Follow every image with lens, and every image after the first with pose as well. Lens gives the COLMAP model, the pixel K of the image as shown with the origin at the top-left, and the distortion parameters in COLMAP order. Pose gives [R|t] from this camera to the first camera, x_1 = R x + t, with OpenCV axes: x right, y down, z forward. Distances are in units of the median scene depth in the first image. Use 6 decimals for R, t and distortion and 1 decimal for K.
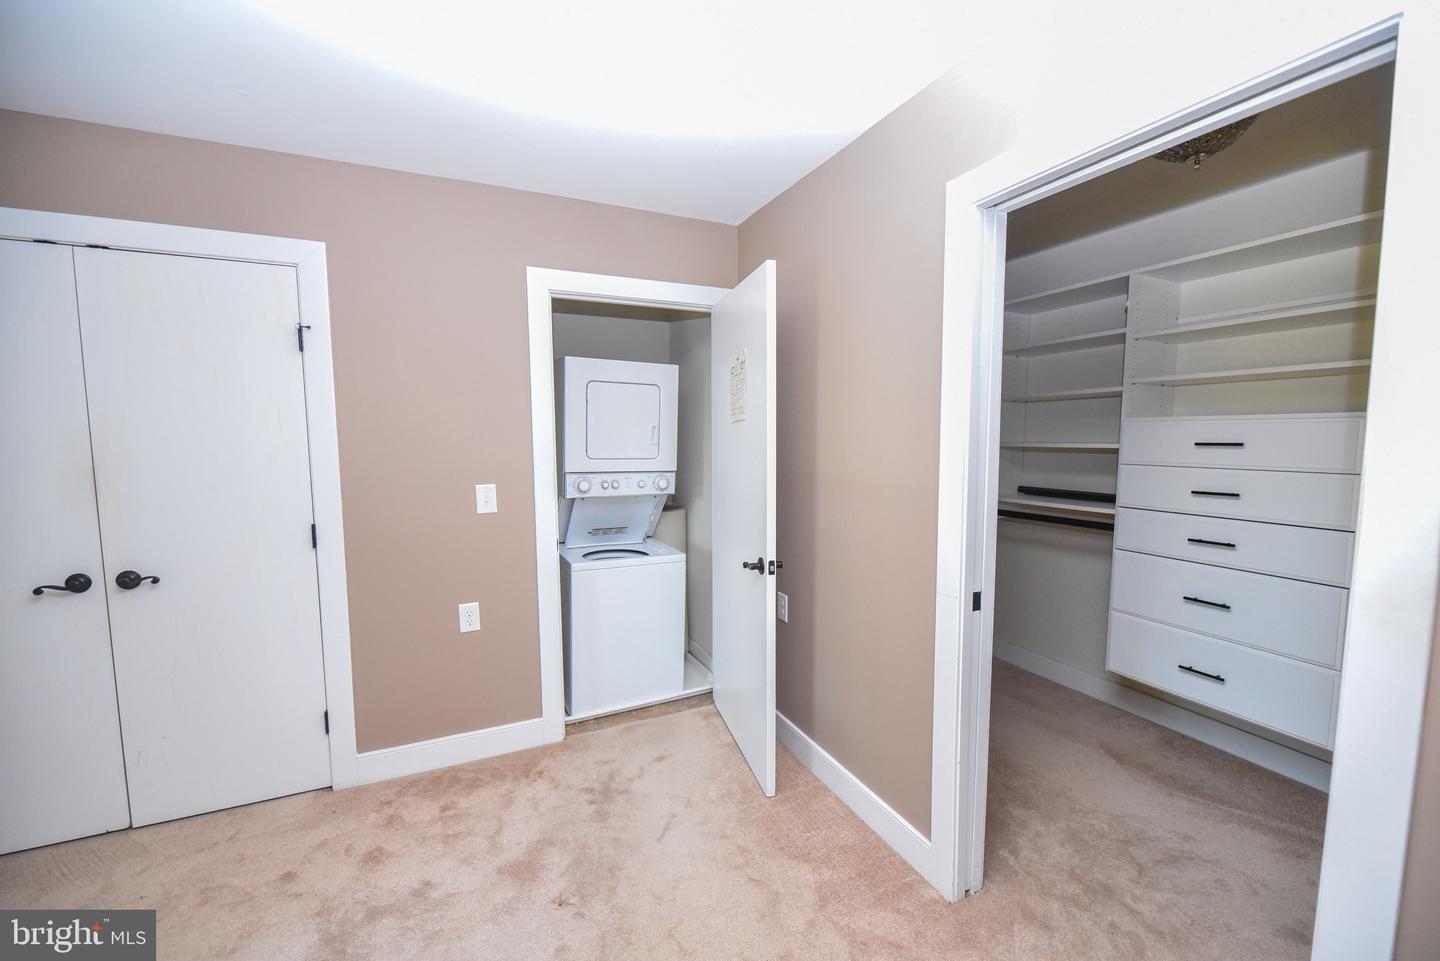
lens RADIAL K [[578.1, 0, 736.9], [0, 578.1, 483.3], [0, 0, 1]] dist [0.002629, -0.004460]
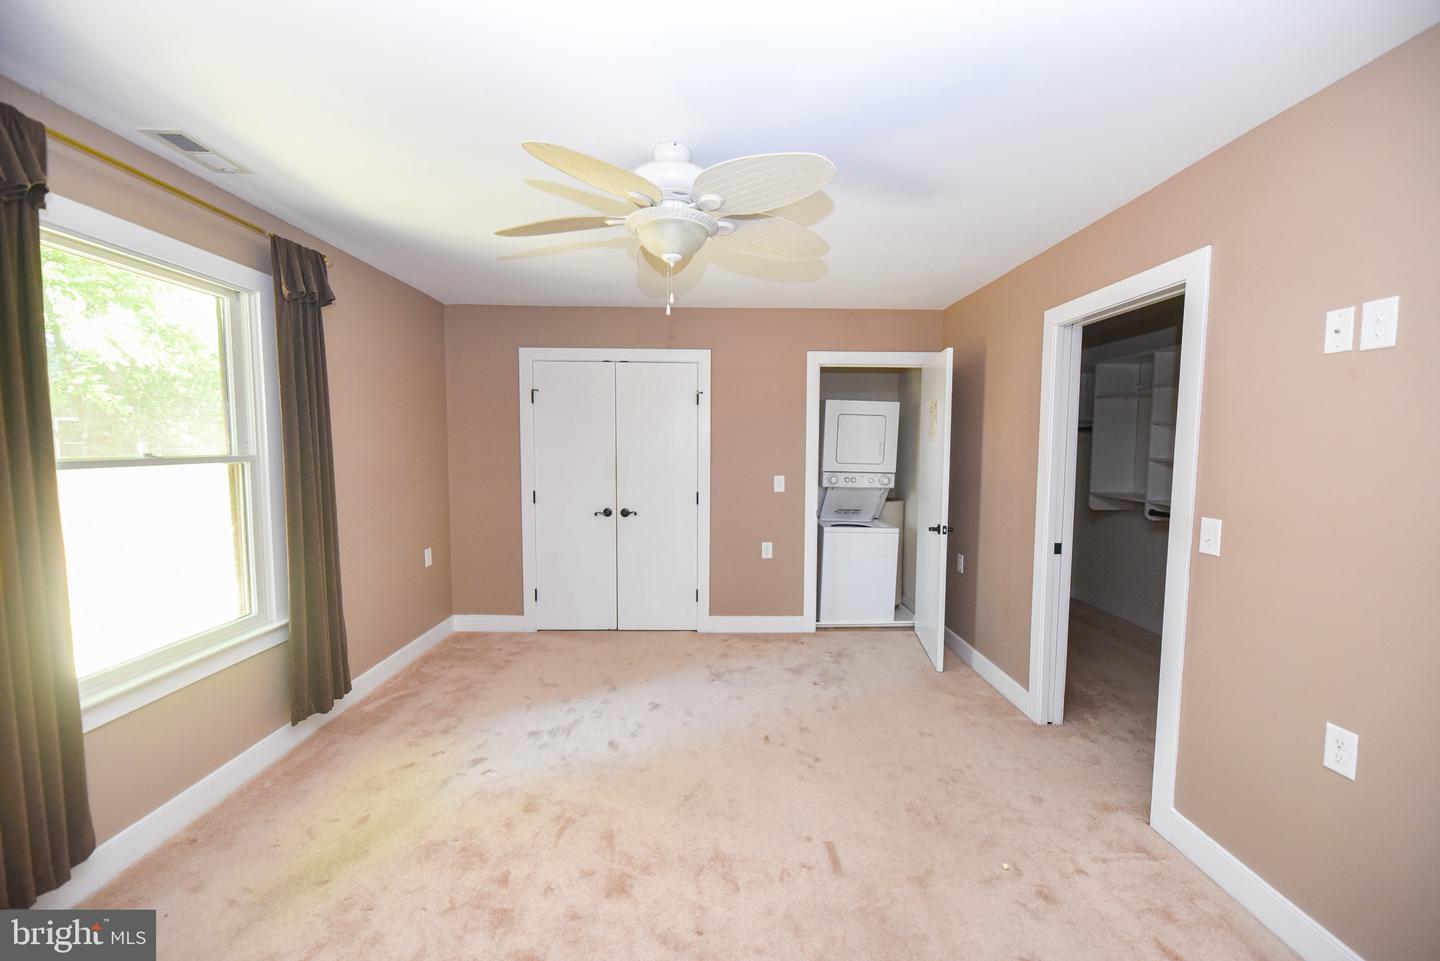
lens RADIAL K [[578.1, 0, 720.5], [0, 578.1, 481.8], [0, 0, 1]] dist [0.002629, -0.004460]
pose [[0.902121, 0.037075, -0.429888, 0.170621], [-0.045750, 0.998904, -0.009857, 0.049196], [0.429052, 0.028560, 0.902828, -0.701760]]
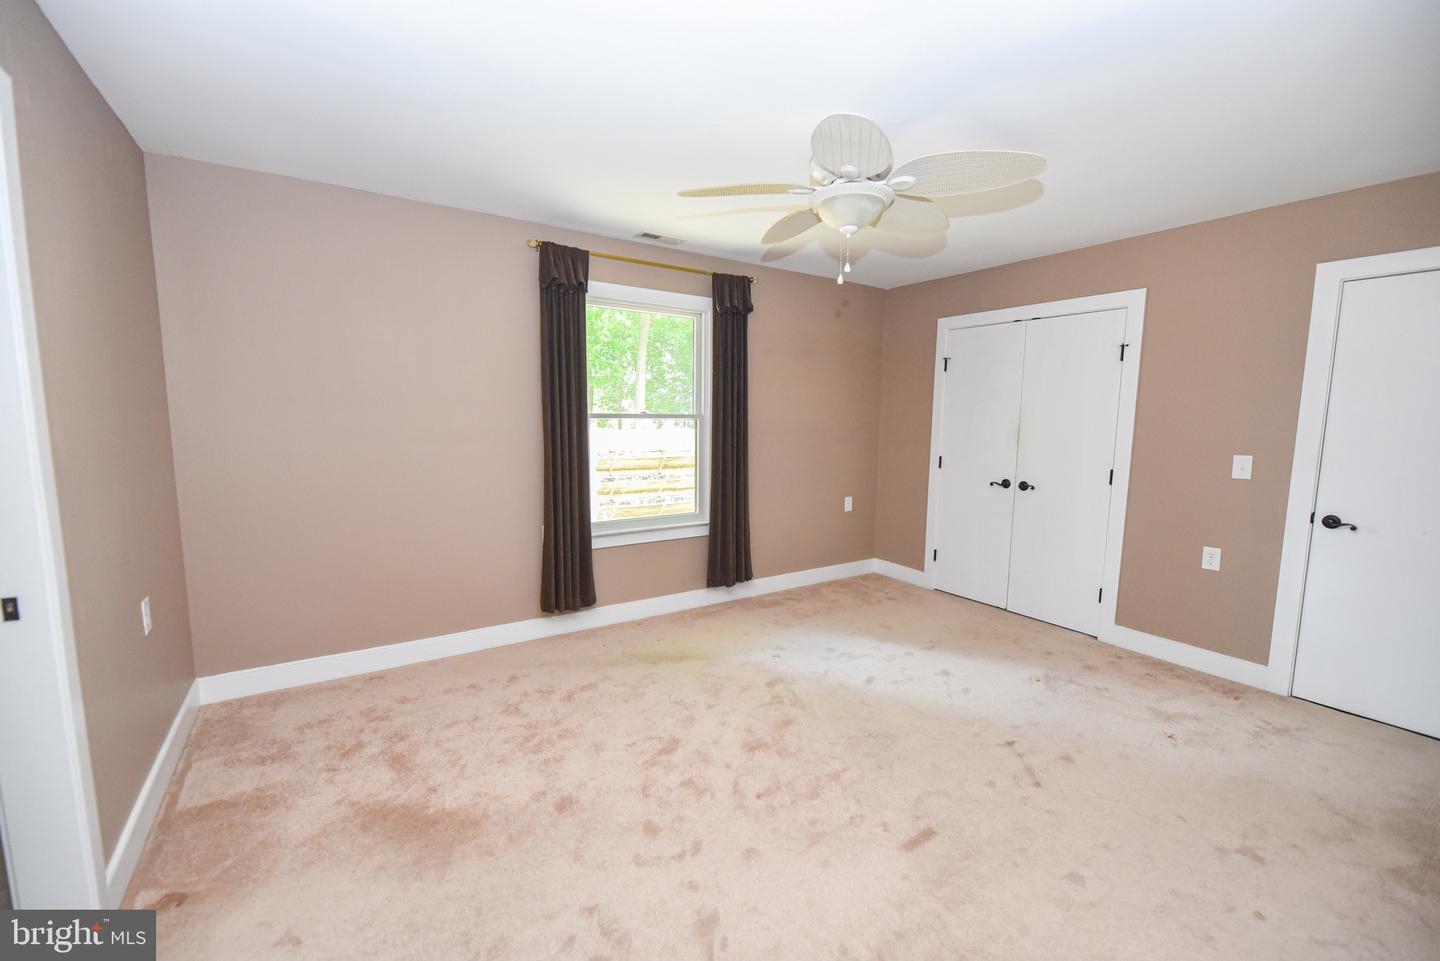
lens RADIAL K [[578.1, 0, 713.6], [0, 578.1, 479.8], [0, 0, 1]] dist [0.002629, -0.004460]
pose [[0.123766, 0.116903, -0.985401, 0.665825], [-0.097039, 0.989702, 0.105226, 0.035496], [0.987555, 0.082599, 0.133836, -0.276805]]
